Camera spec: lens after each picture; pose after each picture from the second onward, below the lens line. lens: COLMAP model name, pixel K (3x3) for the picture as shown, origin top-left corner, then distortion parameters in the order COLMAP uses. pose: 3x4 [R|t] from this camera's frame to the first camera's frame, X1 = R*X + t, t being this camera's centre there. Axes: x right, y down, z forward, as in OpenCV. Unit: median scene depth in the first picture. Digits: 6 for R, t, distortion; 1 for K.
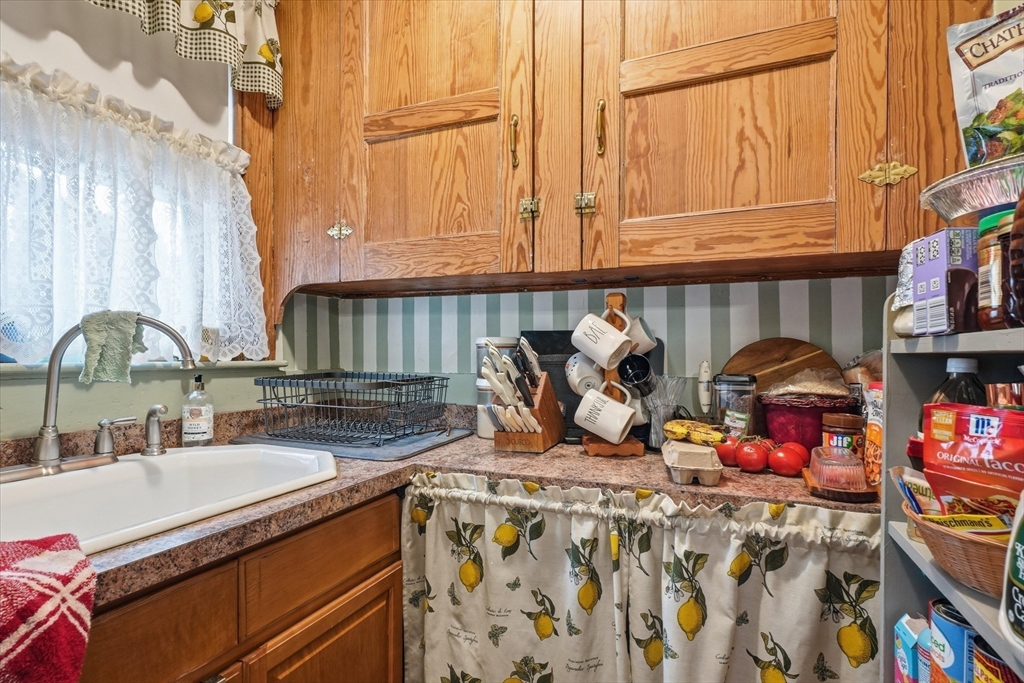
lens RADIAL K [[504.8, 0, 509.9], [0, 504.8, 345.3], [0, 0, 1]] dist [0.003893, 0.001238]
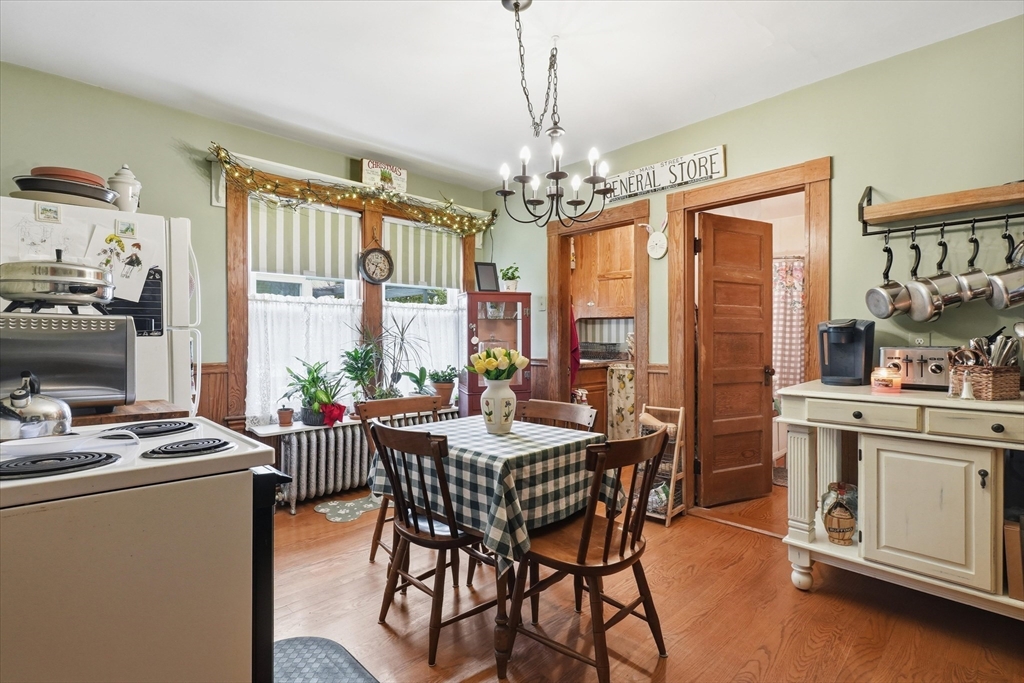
lens RADIAL K [[504.8, 0, 508.7], [0, 504.8, 340.5], [0, 0, 1]] dist [0.003893, 0.001238]
pose [[0.917739, 0.008099, -0.397101, 0.621554], [-0.002109, 0.999877, 0.015519, -0.012544], [0.397178, -0.013405, 0.917644, -2.815899]]
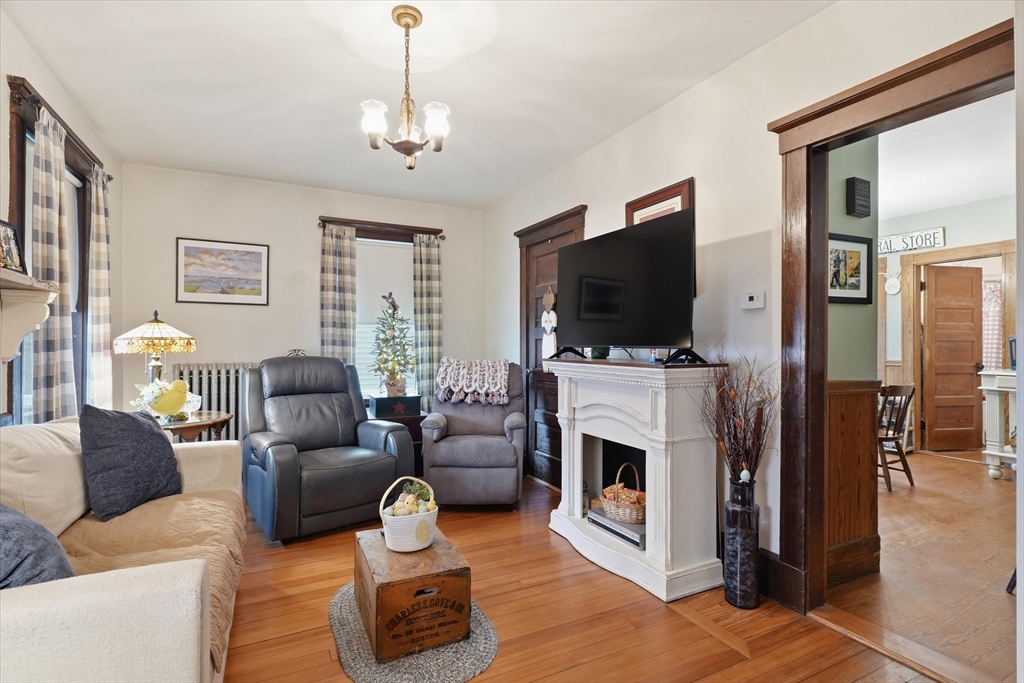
lens RADIAL K [[504.8, 0, 513.1], [0, 504.8, 341.8], [0, 0, 1]] dist [0.003893, 0.001238]
pose [[0.763881, 0.006573, -0.645324, 0.581335], [-0.002012, 0.999968, 0.007803, -0.037891], [0.645354, -0.004662, 0.763869, -6.301923]]
